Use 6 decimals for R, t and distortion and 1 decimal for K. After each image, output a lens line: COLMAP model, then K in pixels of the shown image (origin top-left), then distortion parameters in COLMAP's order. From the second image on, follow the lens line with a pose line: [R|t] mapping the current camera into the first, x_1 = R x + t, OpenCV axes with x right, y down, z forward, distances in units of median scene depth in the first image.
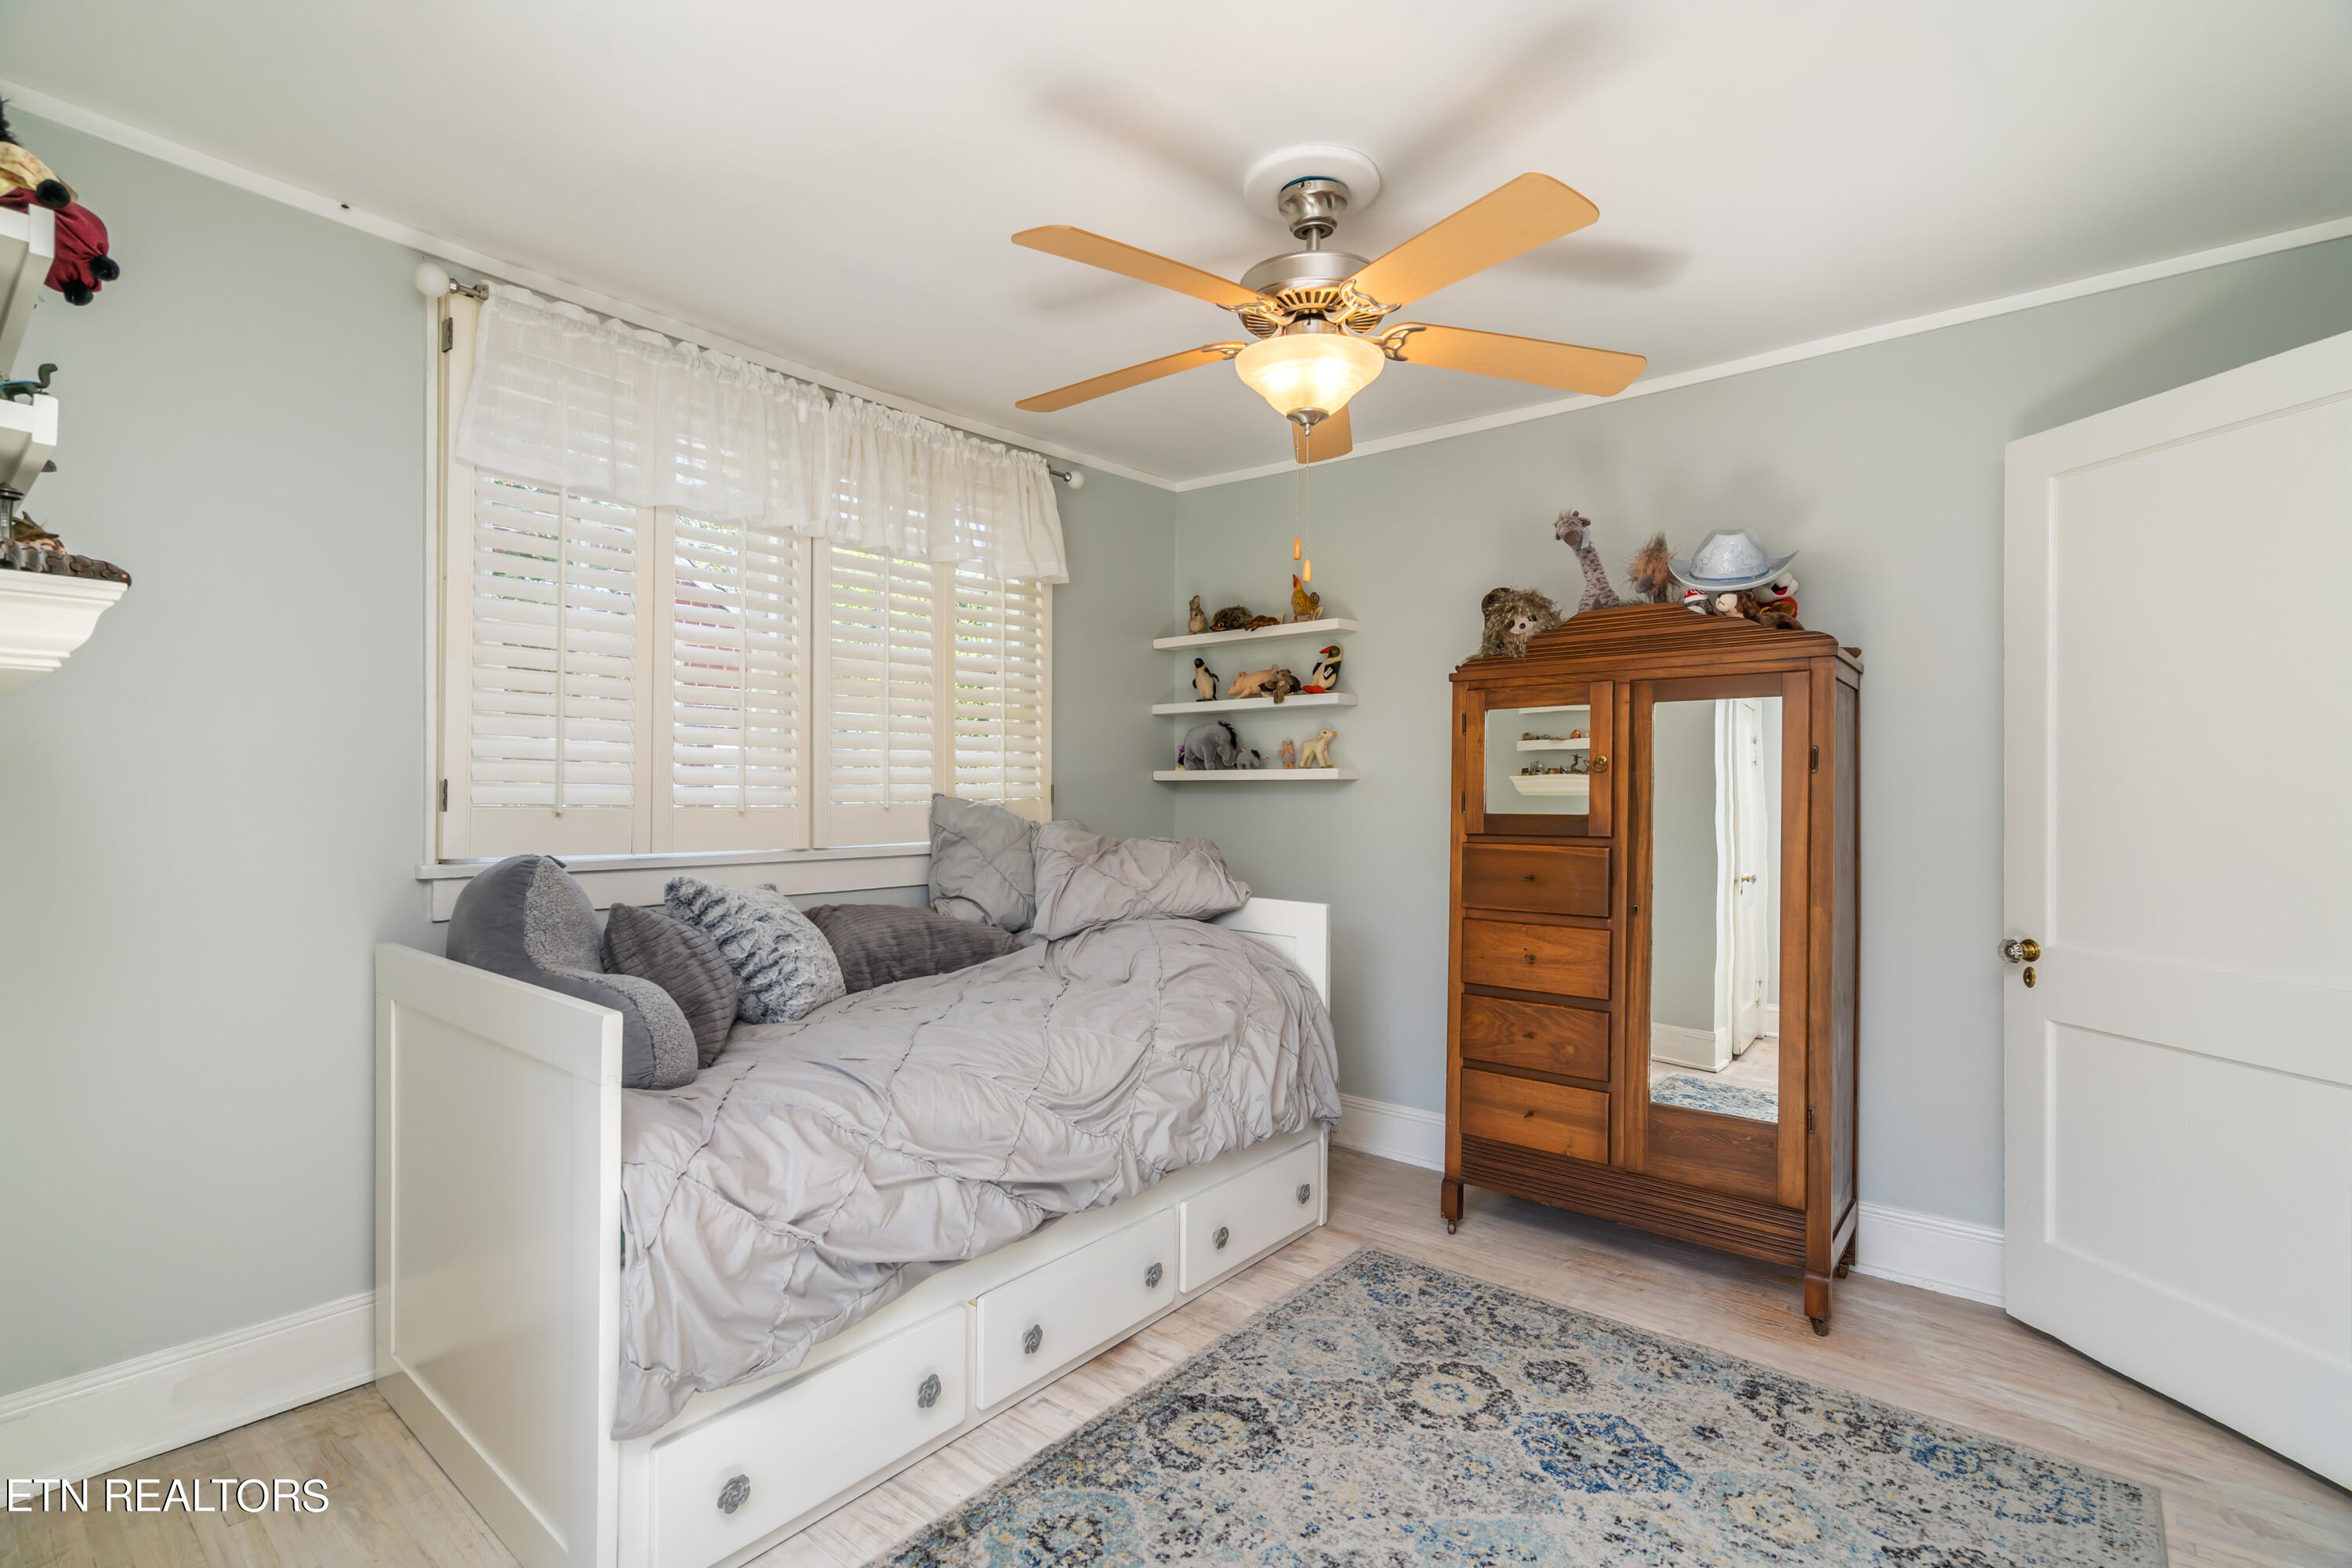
lens RADIAL K [[1075.4, 0, 1191.3], [0, 1075.4, 794.8], [0, 0, 1]] dist [0.001013, 0.000380]
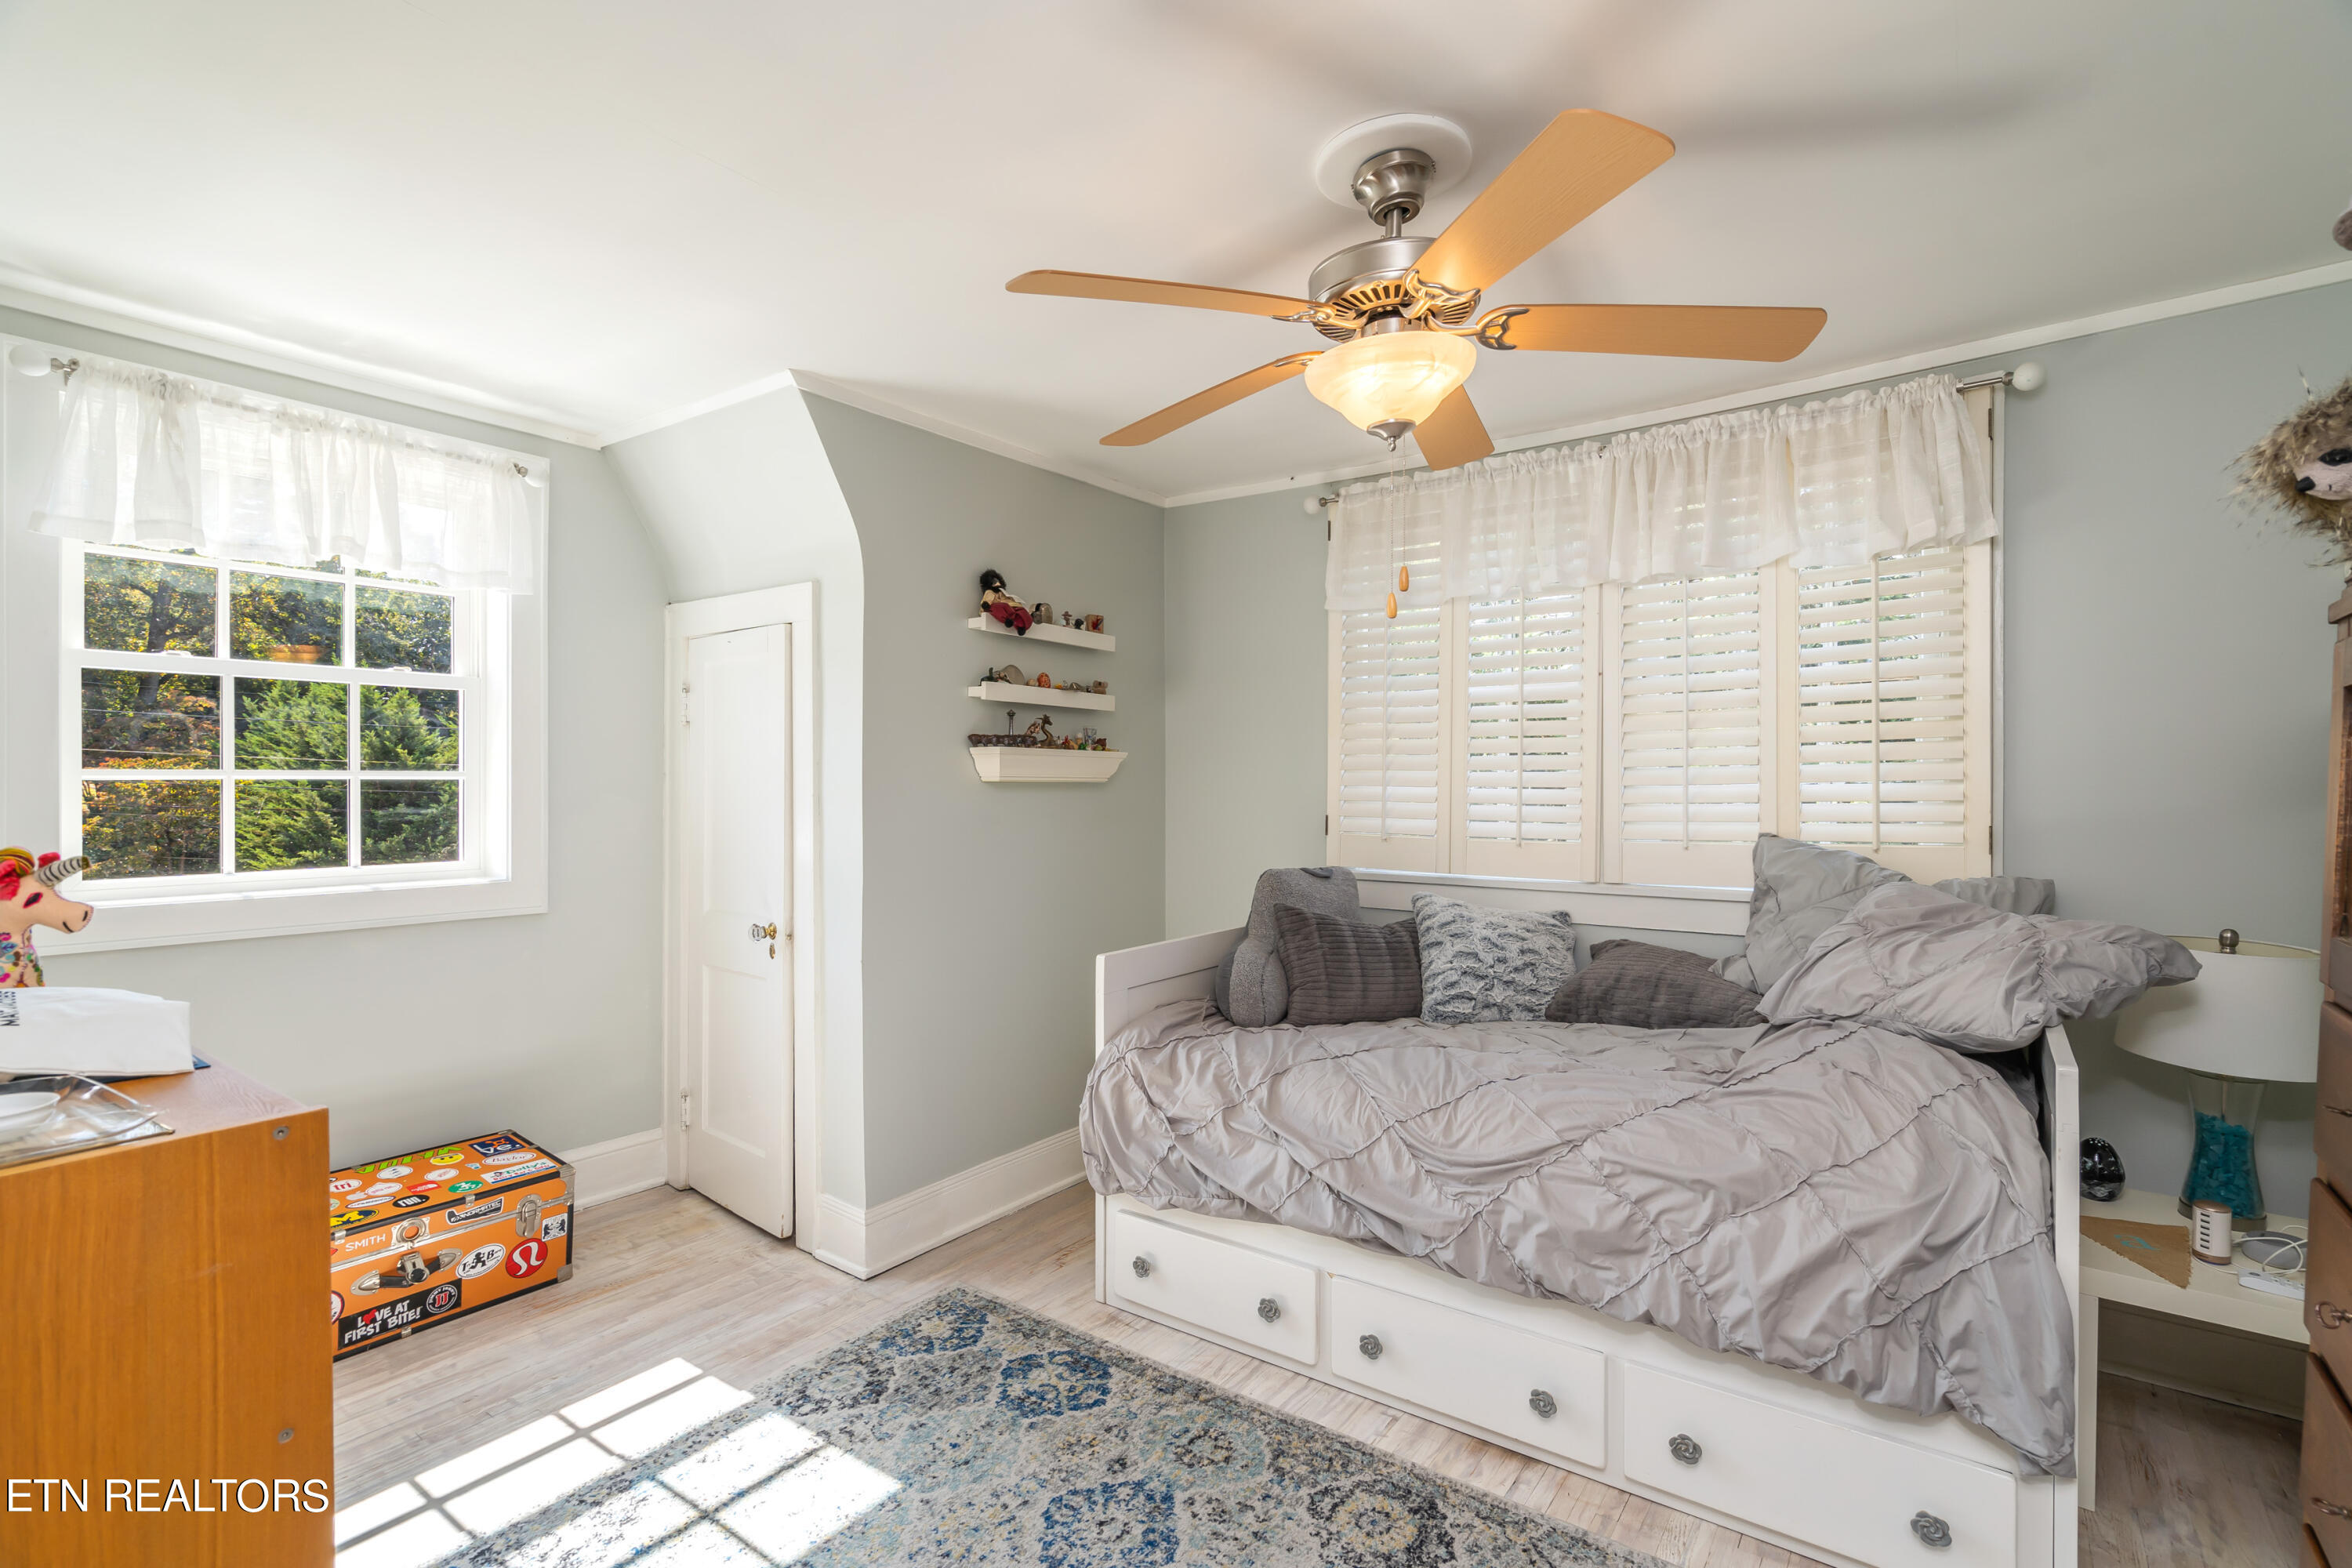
lens RADIAL K [[1080.8, 0, 1167.8], [0, 1080.8, 783.0], [0, 0, 1]] dist [0.002329, 0.000418]
pose [[0.045717, -0.007681, -0.998925, 0.895953], [0.000560, 0.999970, -0.007664, -0.050791], [0.998954, -0.000209, 0.045720, 0.713548]]
